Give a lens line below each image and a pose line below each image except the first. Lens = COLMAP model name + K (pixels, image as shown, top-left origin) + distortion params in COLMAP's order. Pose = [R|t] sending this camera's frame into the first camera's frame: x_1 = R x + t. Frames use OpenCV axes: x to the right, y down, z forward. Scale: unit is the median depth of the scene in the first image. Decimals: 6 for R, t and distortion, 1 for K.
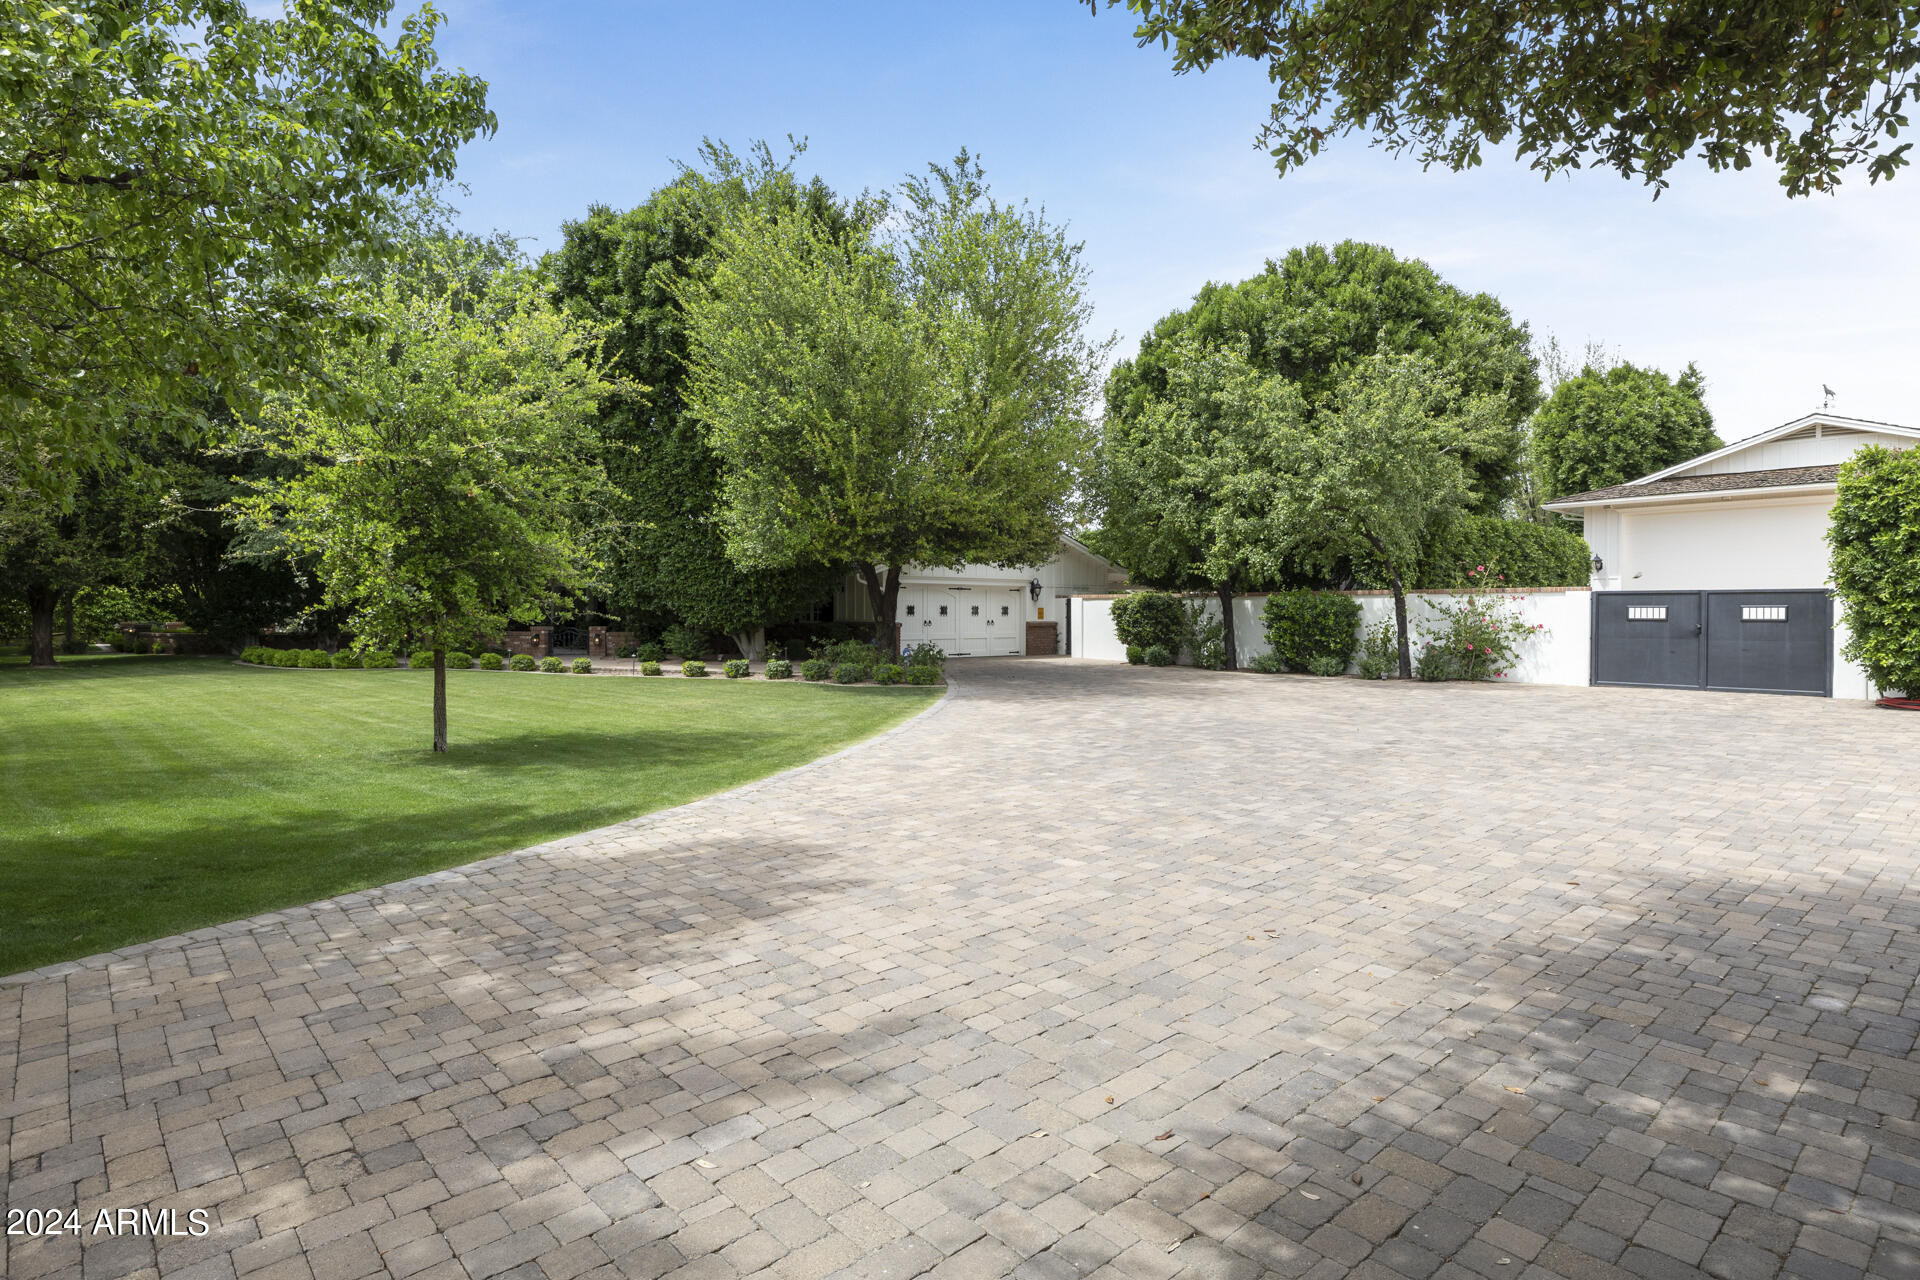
lens RADIAL K [[1030.2, 0, 968.2], [0, 1030.2, 640.7], [0, 0, 1]] dist [-0.004289, -0.001915]
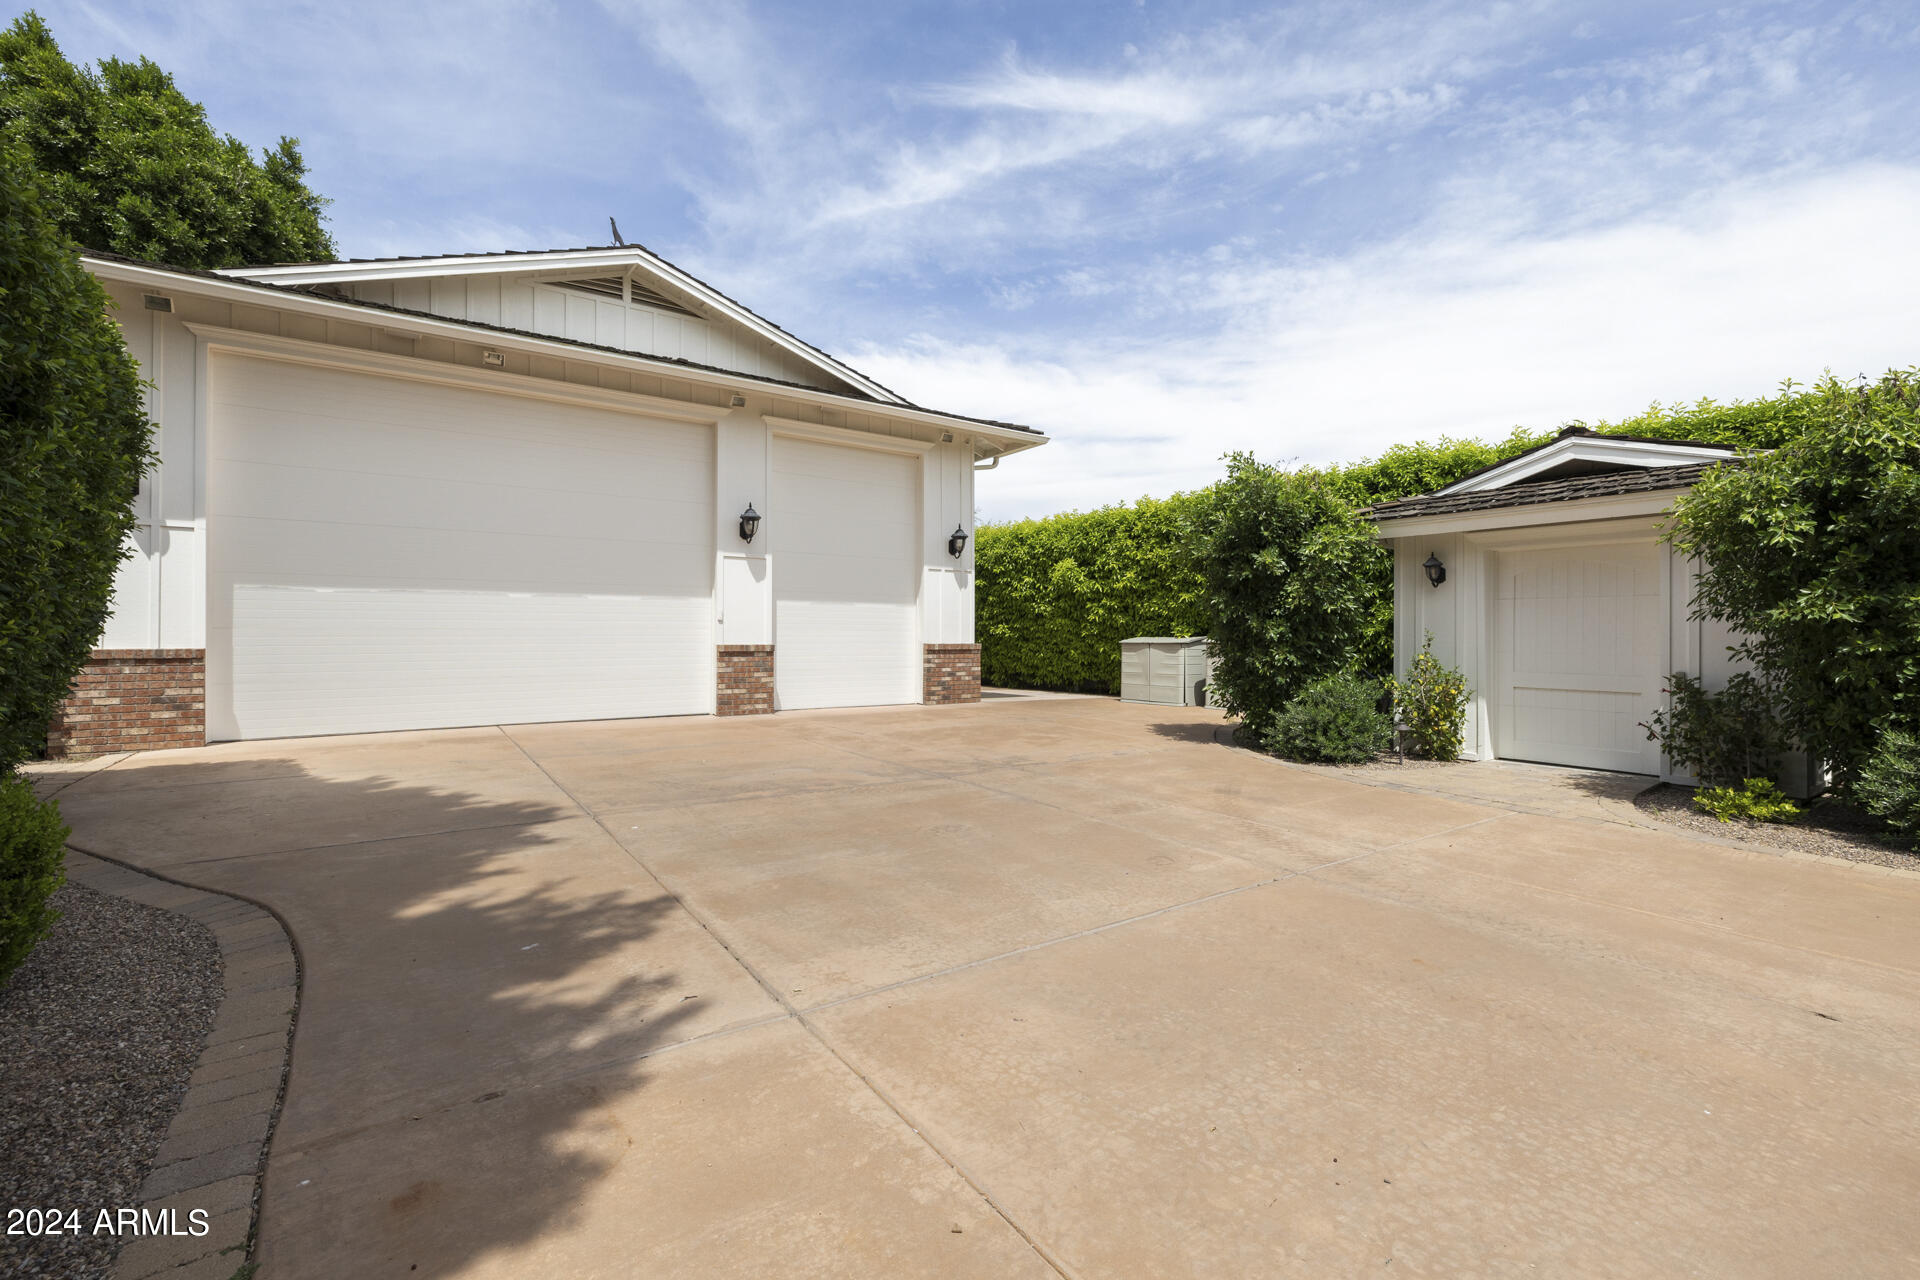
lens RADIAL K [[830.0, 0, 952.7], [0, 830.0, 636.7], [0, 0, 1]] dist [0.001474, -0.001436]
pose [[0.150520, -0.003776, 0.988600, 0.322907], [0.024982, 0.999688, 0.000014, -0.015017], [-0.988291, 0.024695, 0.150567, 0.581841]]
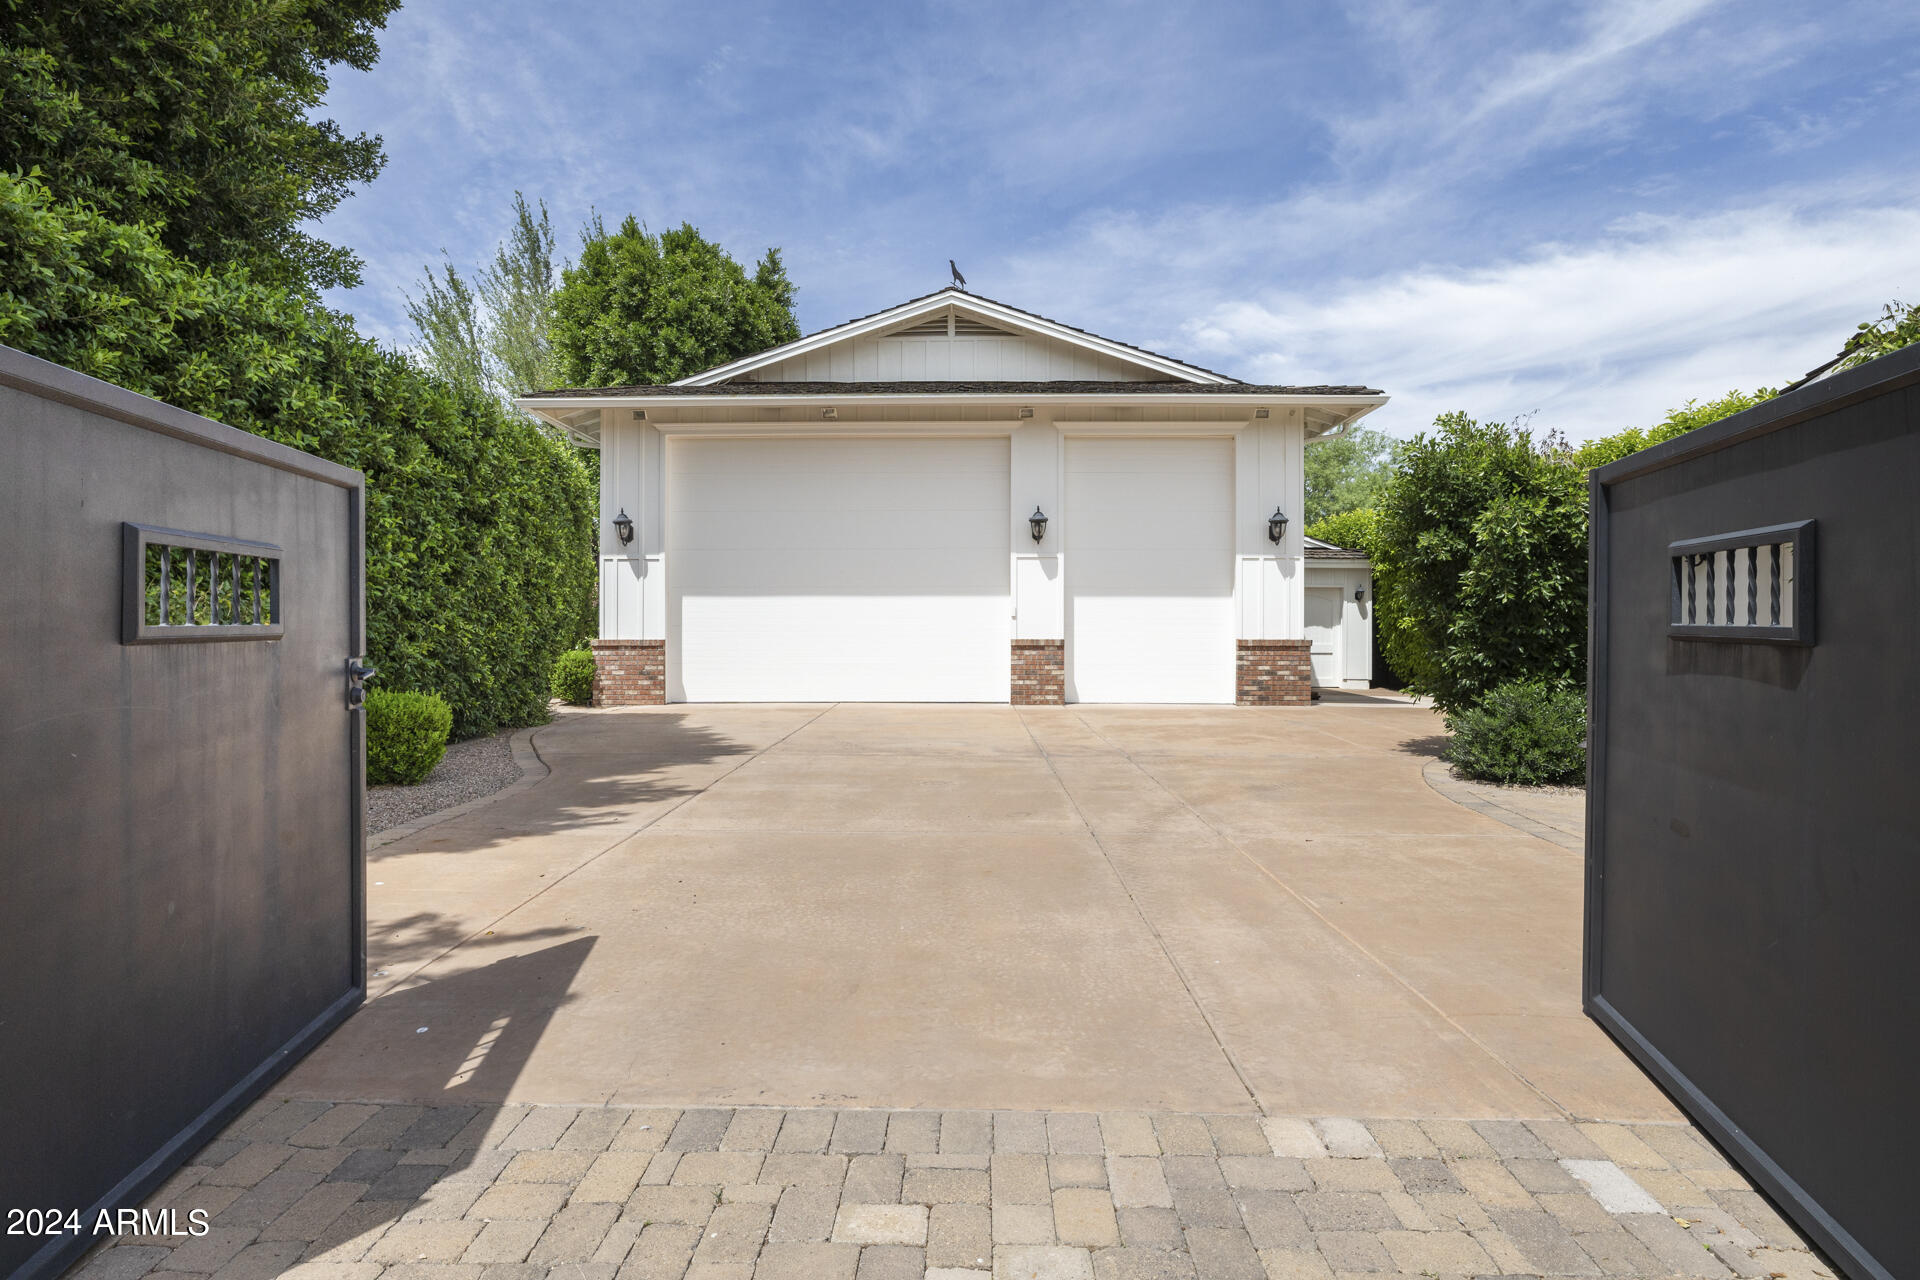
lens RADIAL K [[1001.9, 0, 947.6], [0, 1001.9, 633.1], [0, 0, 1]] dist [-0.016949, 0.000313]
pose [[0.713680, -0.004339, 0.700459, 0.312471], [0.019620, 0.999712, -0.013797, -0.011422], [-0.700198, 0.023589, 0.713559, 0.441146]]
